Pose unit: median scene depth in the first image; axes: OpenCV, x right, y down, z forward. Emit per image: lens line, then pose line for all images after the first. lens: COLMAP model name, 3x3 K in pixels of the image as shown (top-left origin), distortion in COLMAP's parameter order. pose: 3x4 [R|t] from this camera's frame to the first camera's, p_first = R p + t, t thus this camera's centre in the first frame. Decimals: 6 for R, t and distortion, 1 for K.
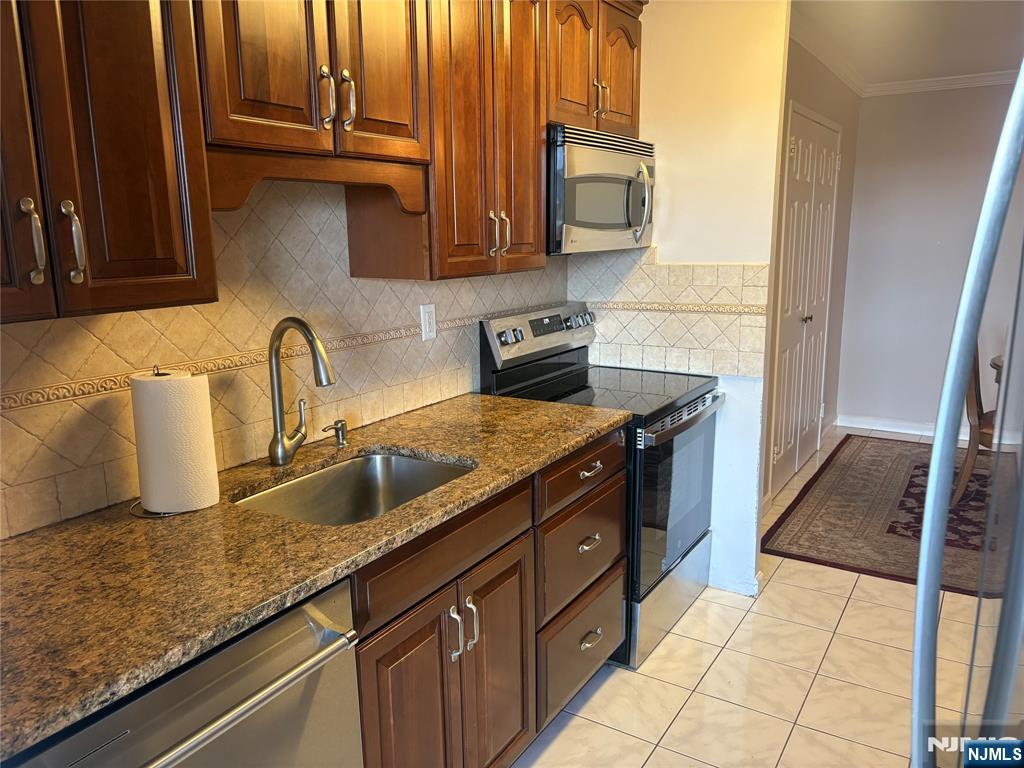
lens RADIAL K [[772.5, 0, 512.0], [0, 772.5, 384.0], [0, 0, 1]] dist [0.006404, 0.003671]
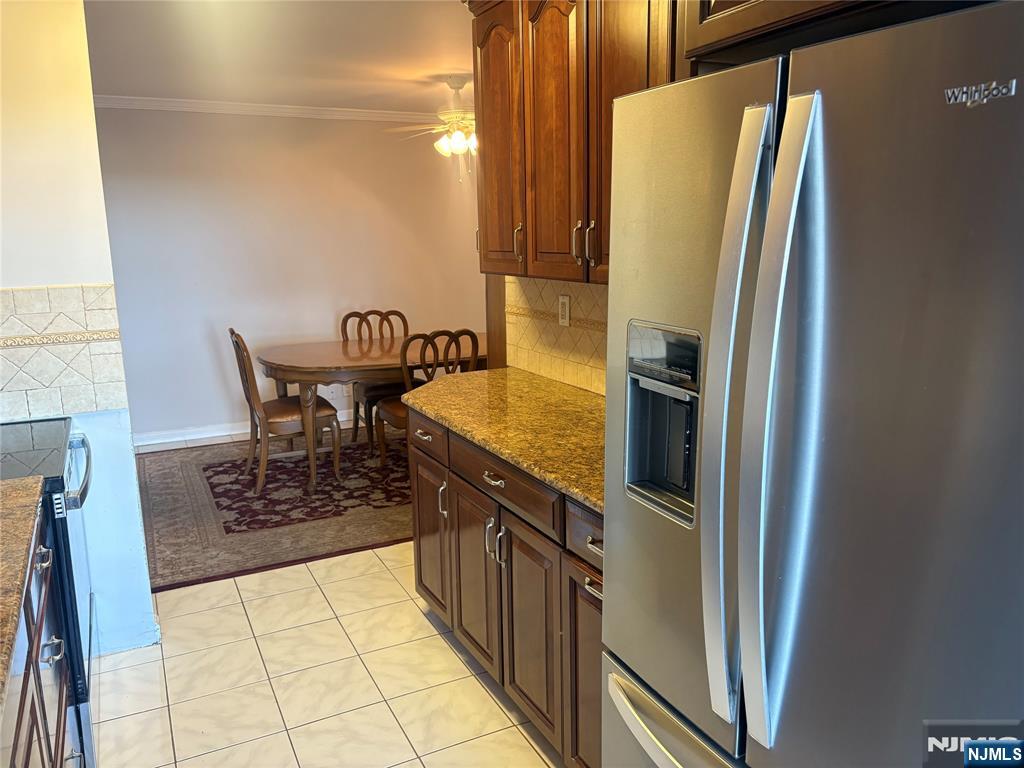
lens RADIAL K [[772.5, 0, 512.0], [0, 772.5, 384.0], [0, 0, 1]] dist [0.006404, 0.003671]
pose [[0.504377, -0.159896, 0.848550, -0.209153], [0.172621, 0.981540, 0.082350, -0.031096], [-0.846053, 0.104942, 0.522668, 0.127891]]
